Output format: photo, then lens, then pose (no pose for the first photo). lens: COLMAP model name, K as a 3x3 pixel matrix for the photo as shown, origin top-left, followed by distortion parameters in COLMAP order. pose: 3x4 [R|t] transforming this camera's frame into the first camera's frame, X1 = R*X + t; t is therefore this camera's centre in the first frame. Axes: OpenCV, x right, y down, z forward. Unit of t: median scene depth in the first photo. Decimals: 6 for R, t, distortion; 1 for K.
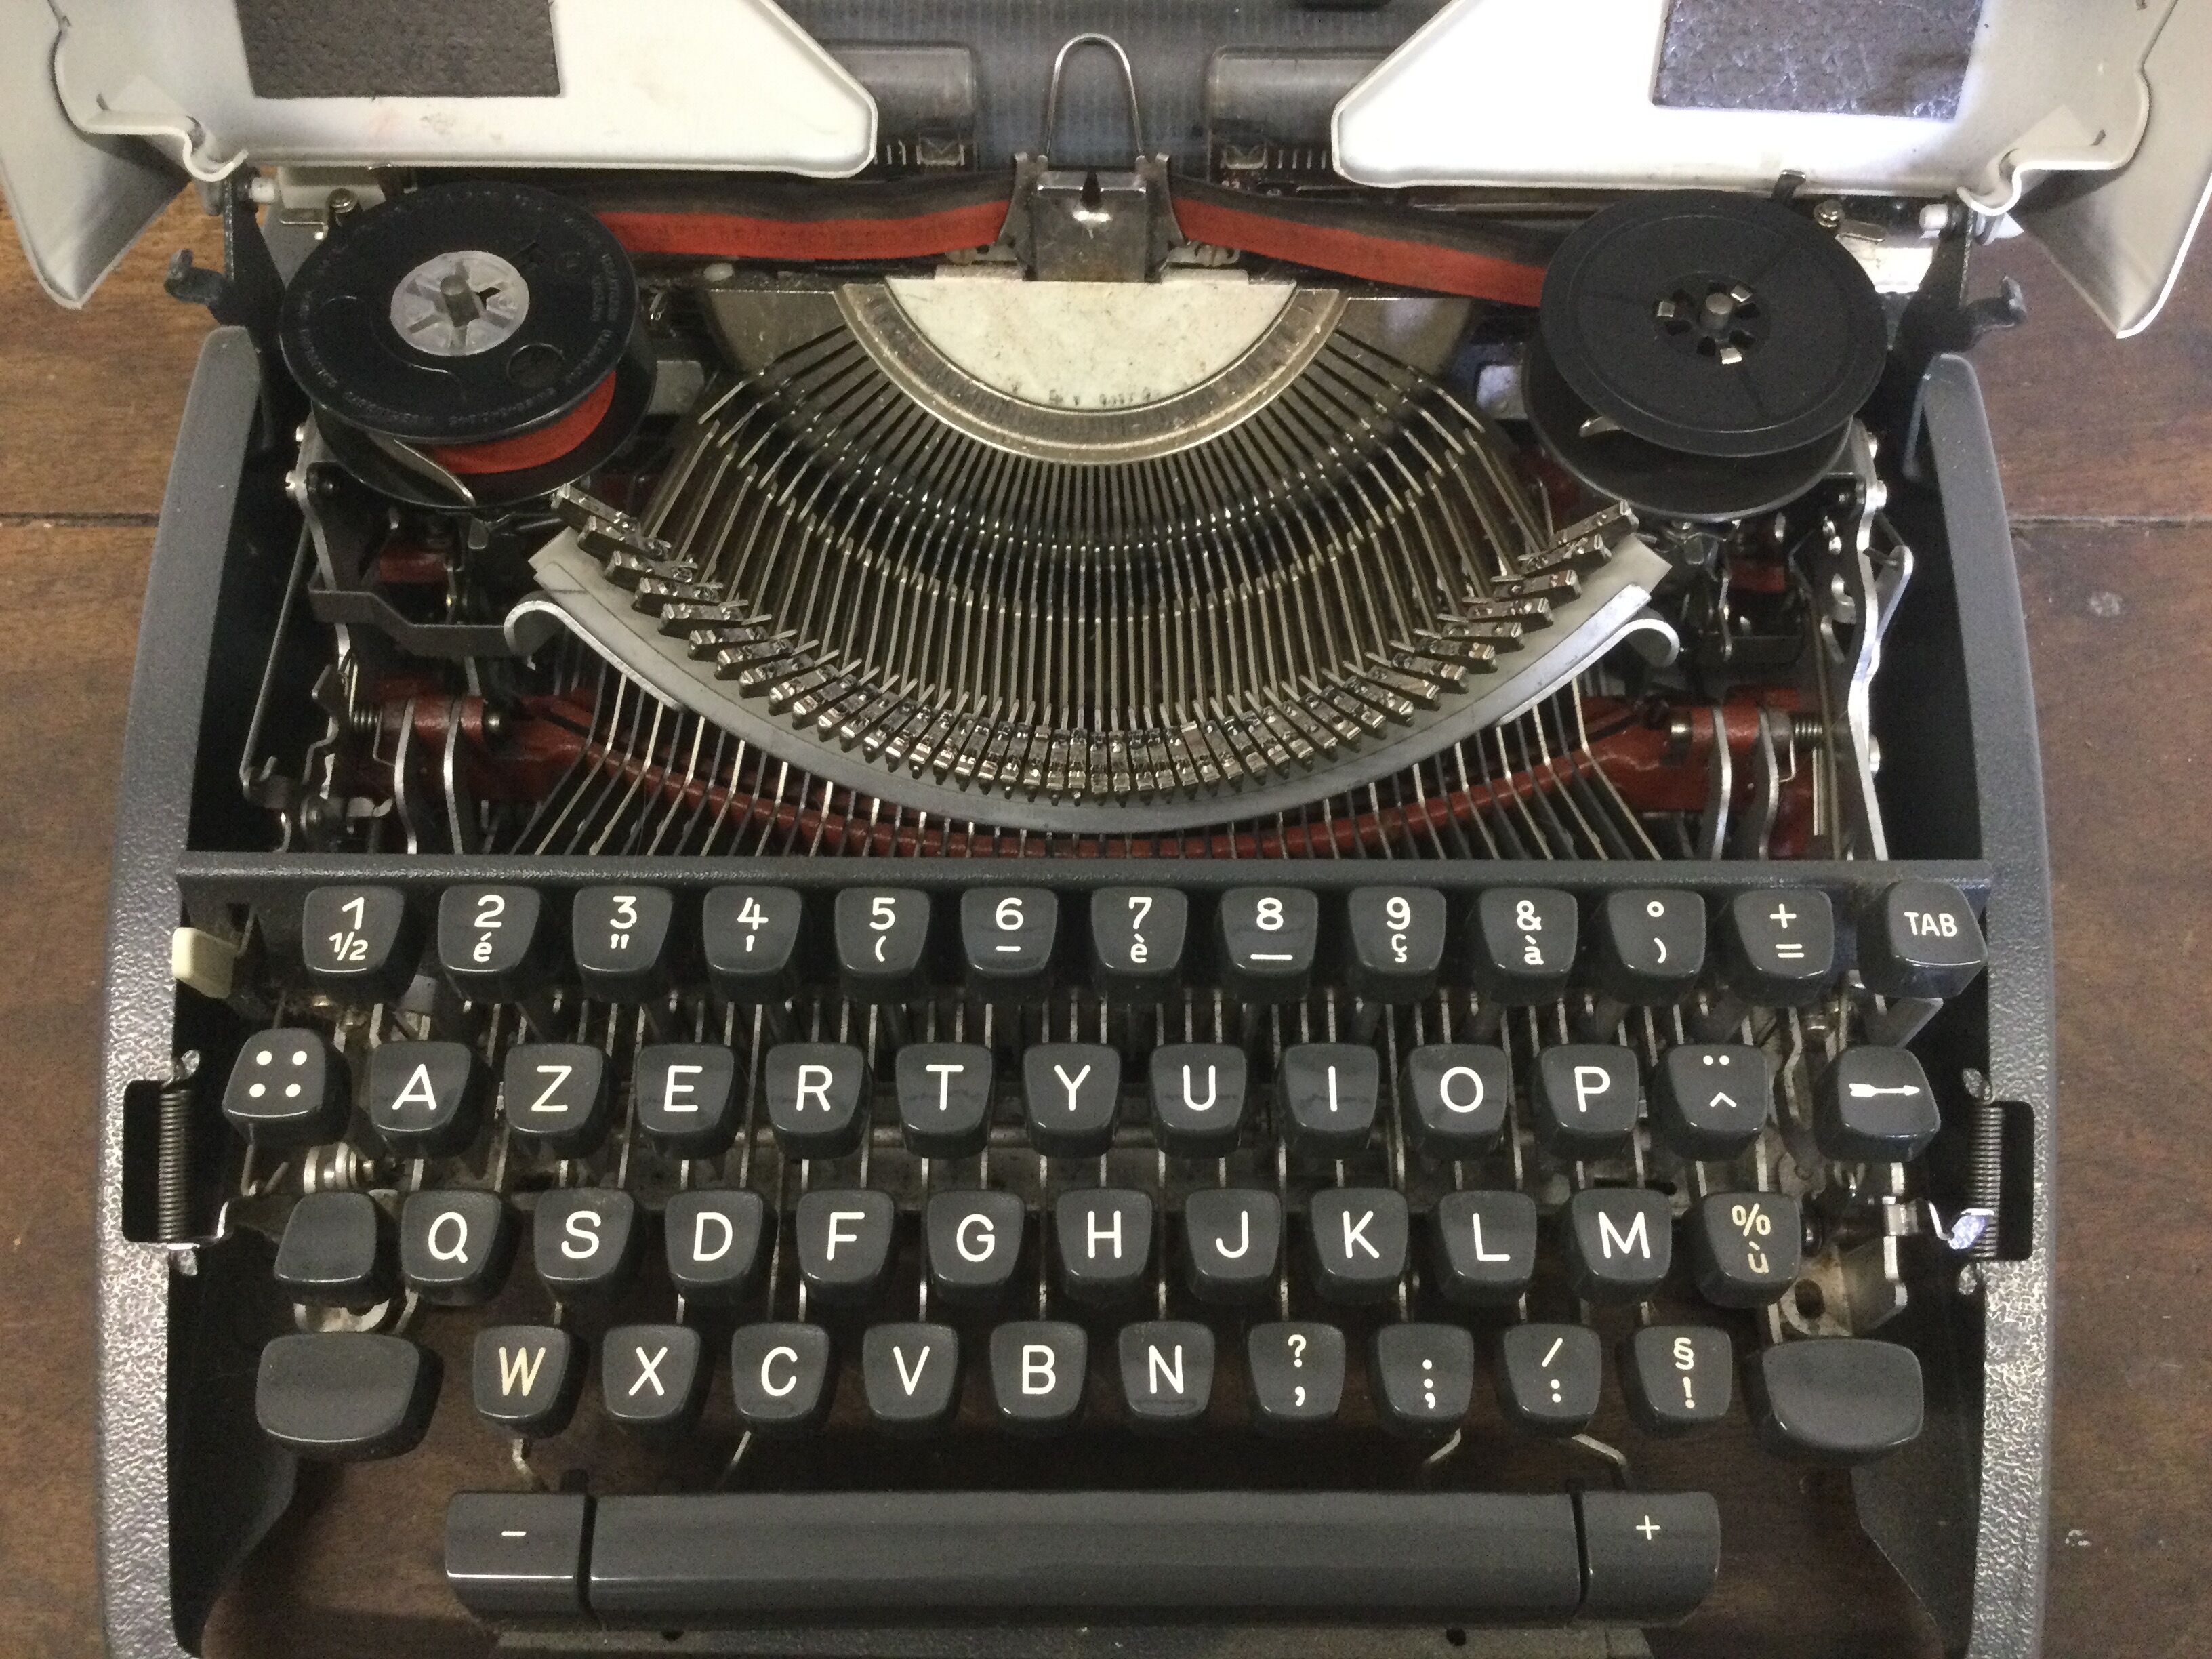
lens RADIAL K [[2062.6, 0, 1106.0], [0, 2062.6, 829.5], [0, 0, 1]] dist [0.157669, -0.476951]
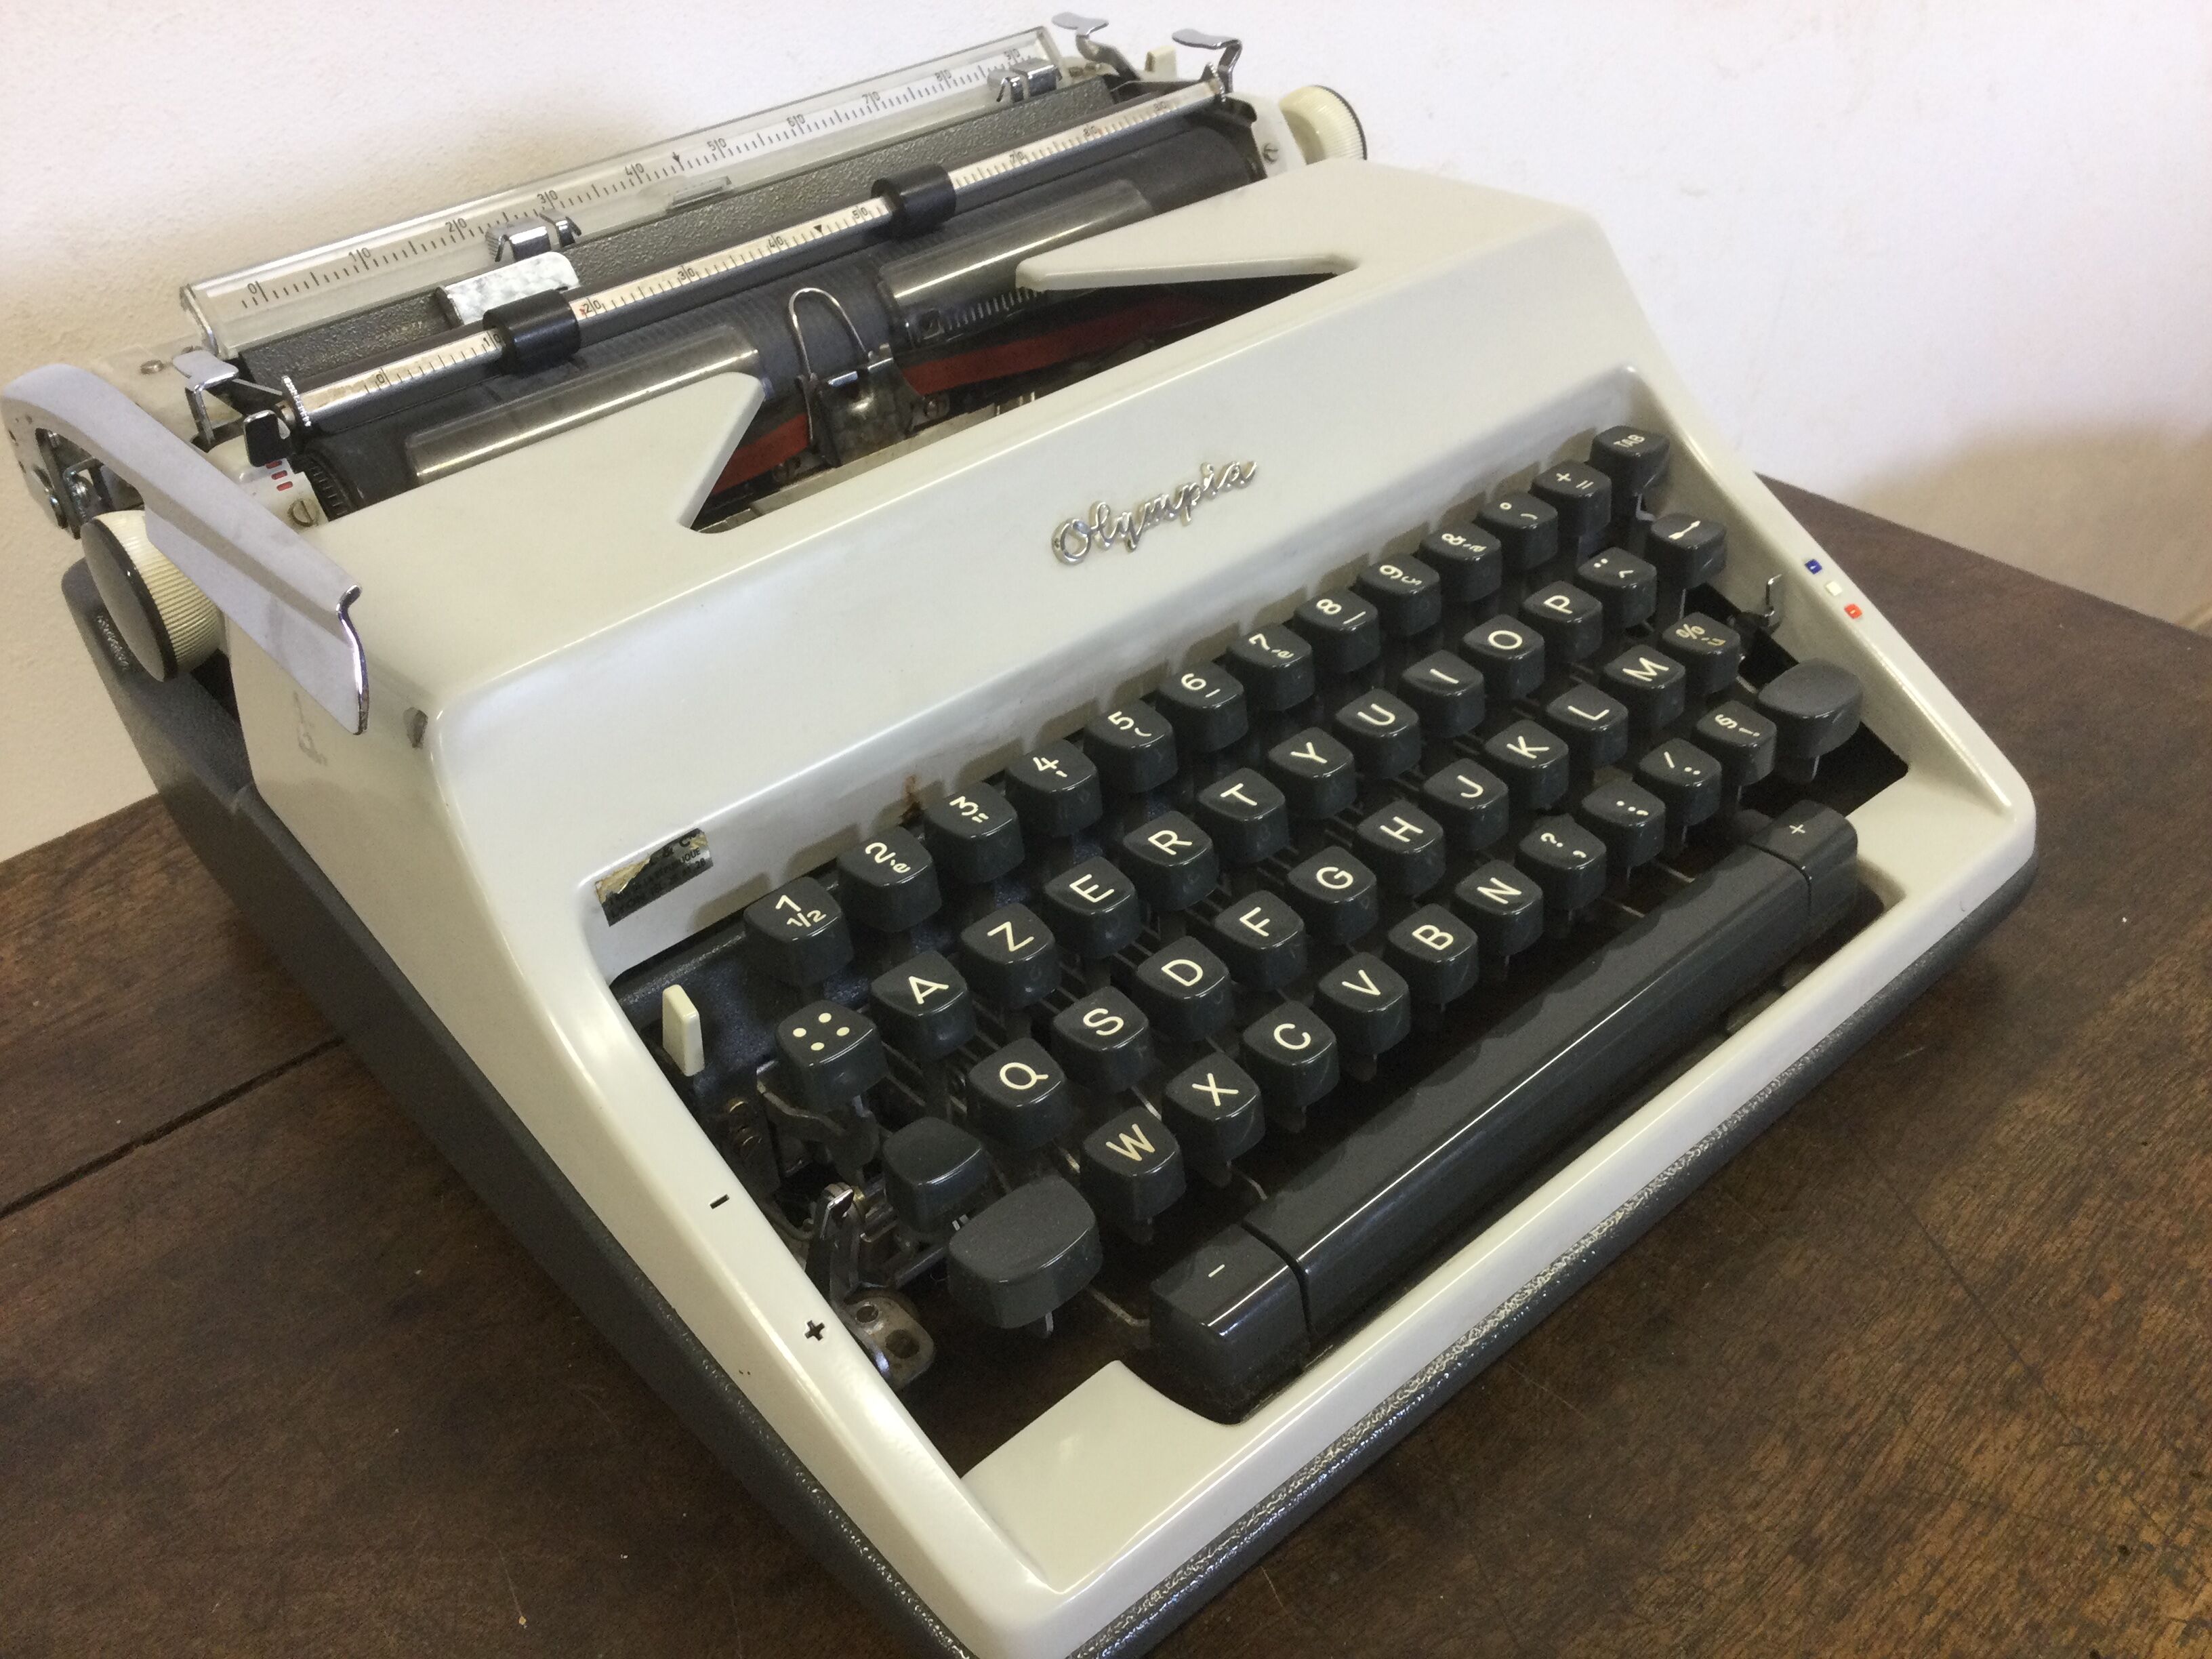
lens RADIAL K [[2038.4, 0, 1106.0], [0, 2038.4, 829.5], [0, 0, 1]] dist [0.088525, -0.205190]
pose [[0.743055, -0.438663, 0.505414, -0.781554], [0.618227, 0.739110, -0.267418, 0.421567], [-0.256250, 0.511167, 0.820393, -0.000278]]
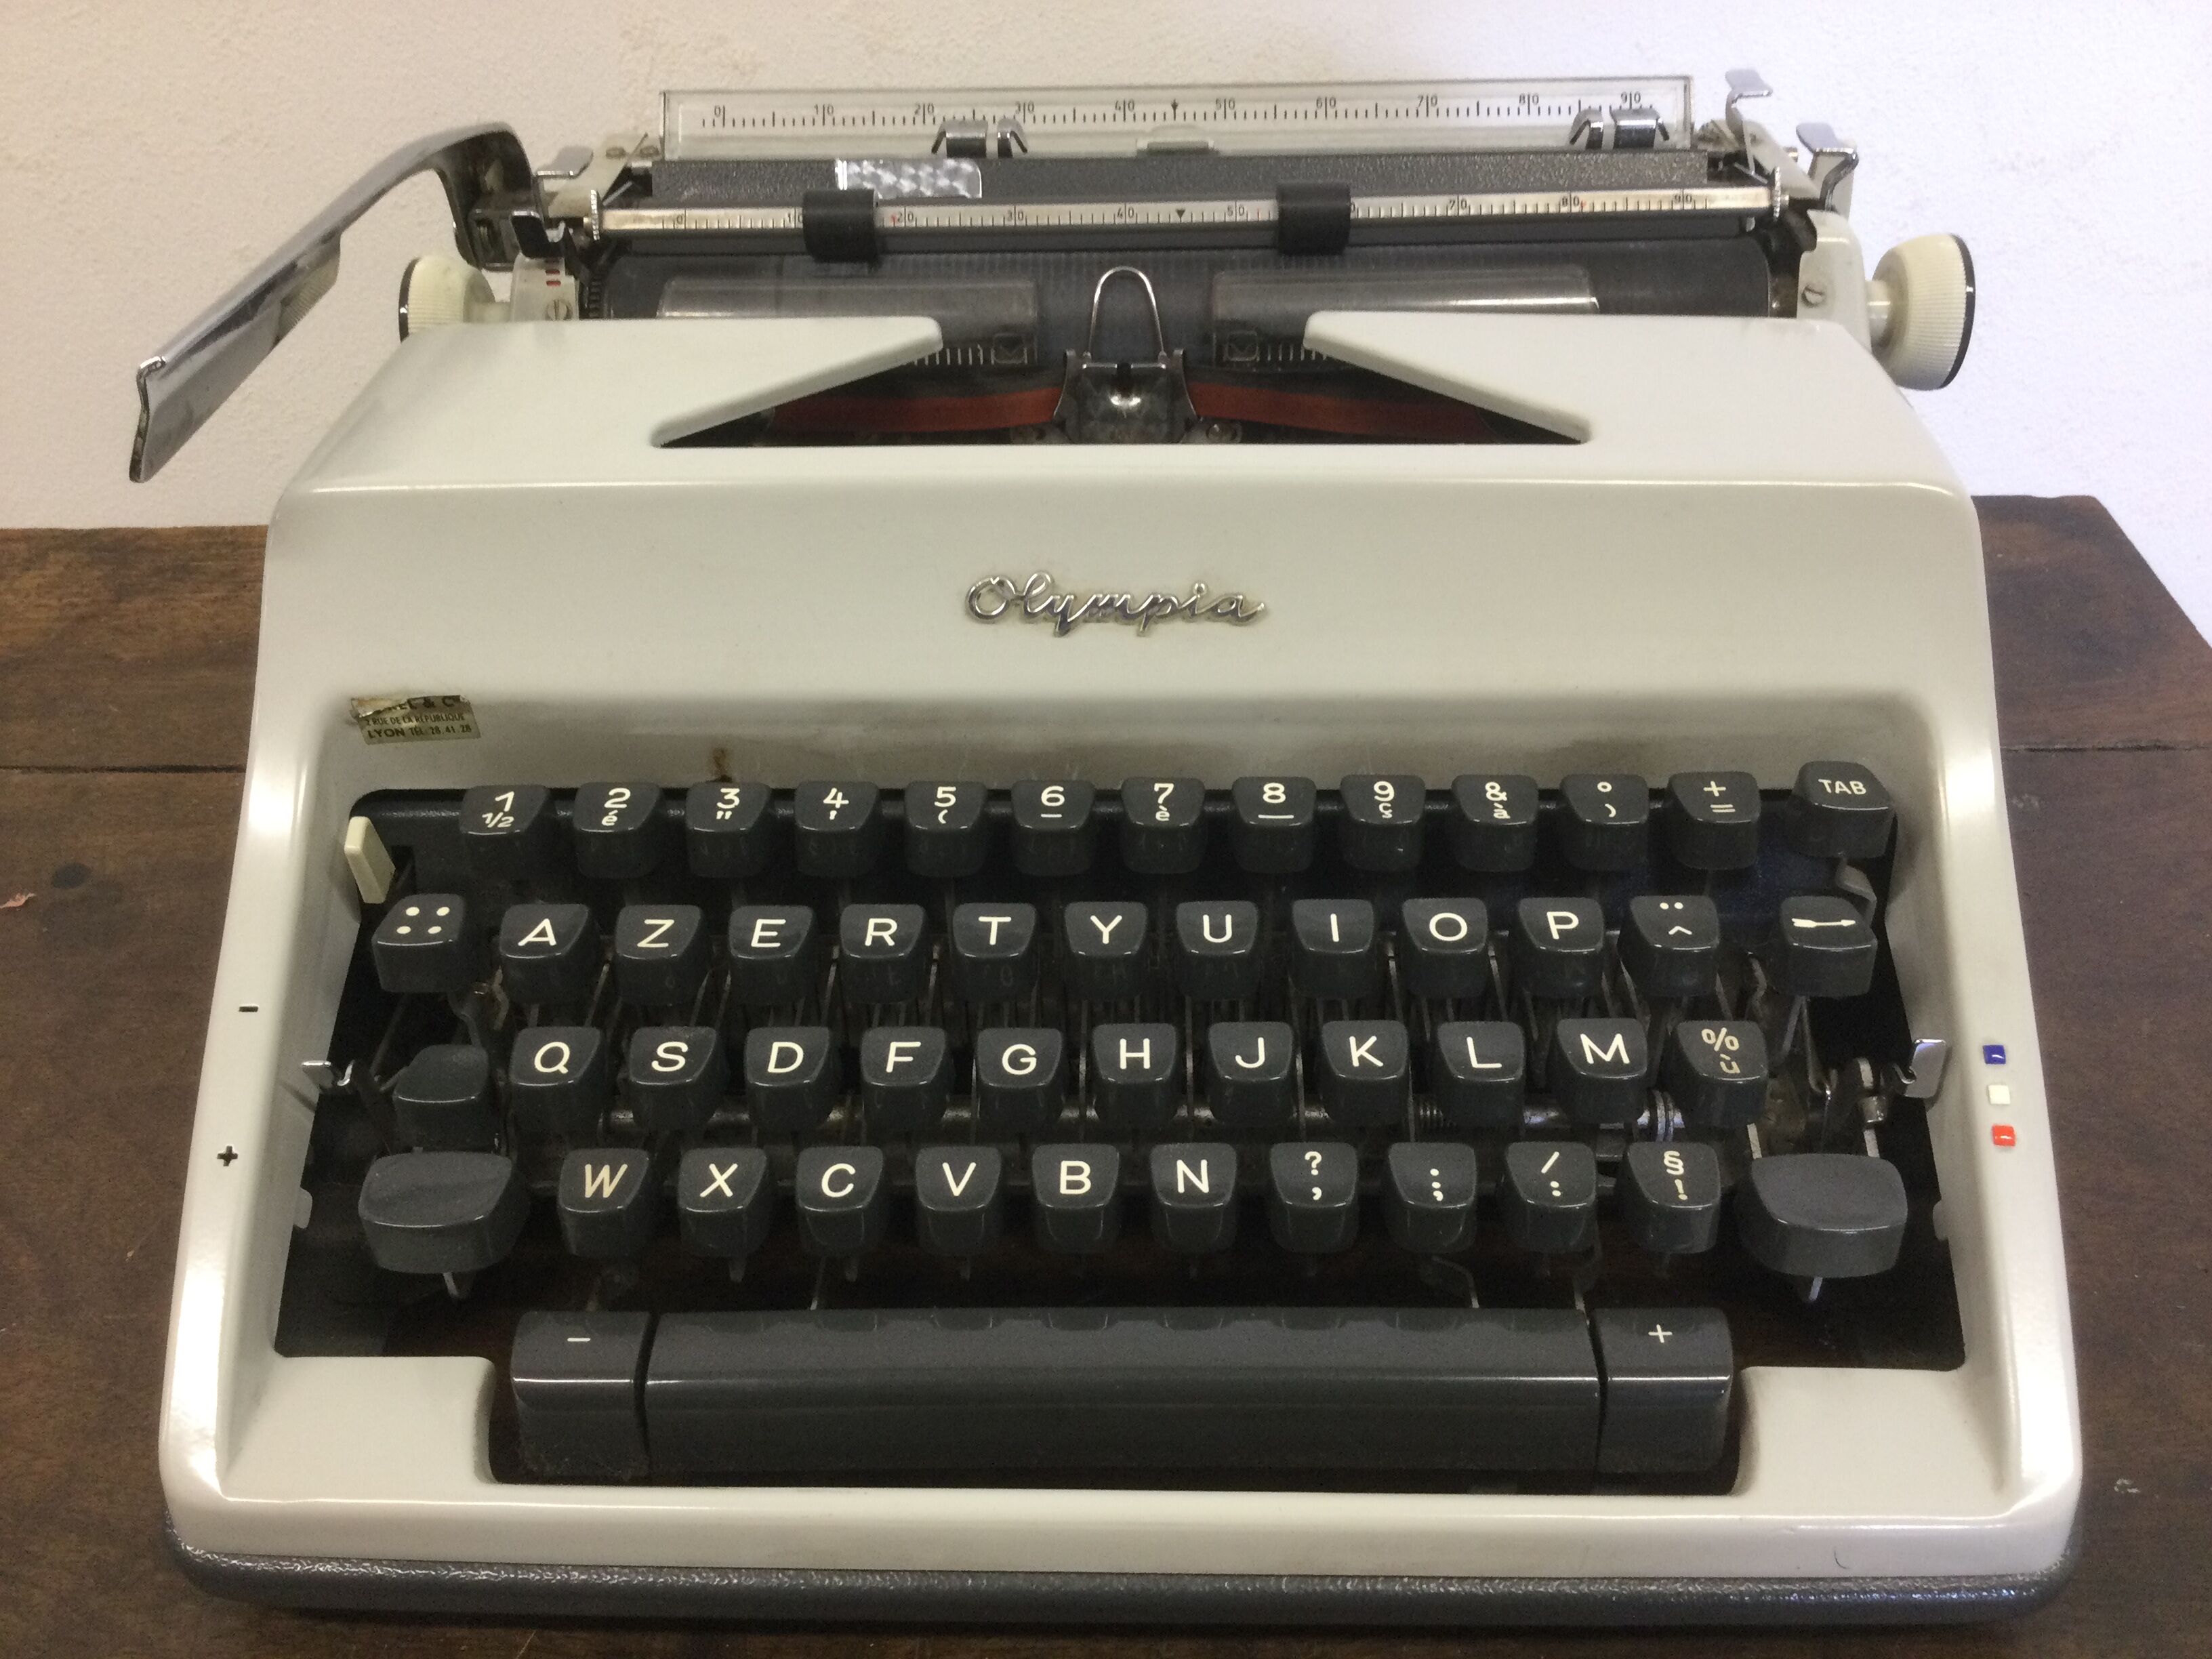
lens RADIAL K [[2003.3, 0, 1106.0], [0, 2003.3, 829.5], [0, 0, 1]] dist [0.099132, -0.178837]
pose [[0.999365, -0.014591, -0.032504, 0.020511], [-0.000223, 0.909710, -0.415244, 0.532008], [0.035628, 0.414988, 0.909129, -0.029922]]
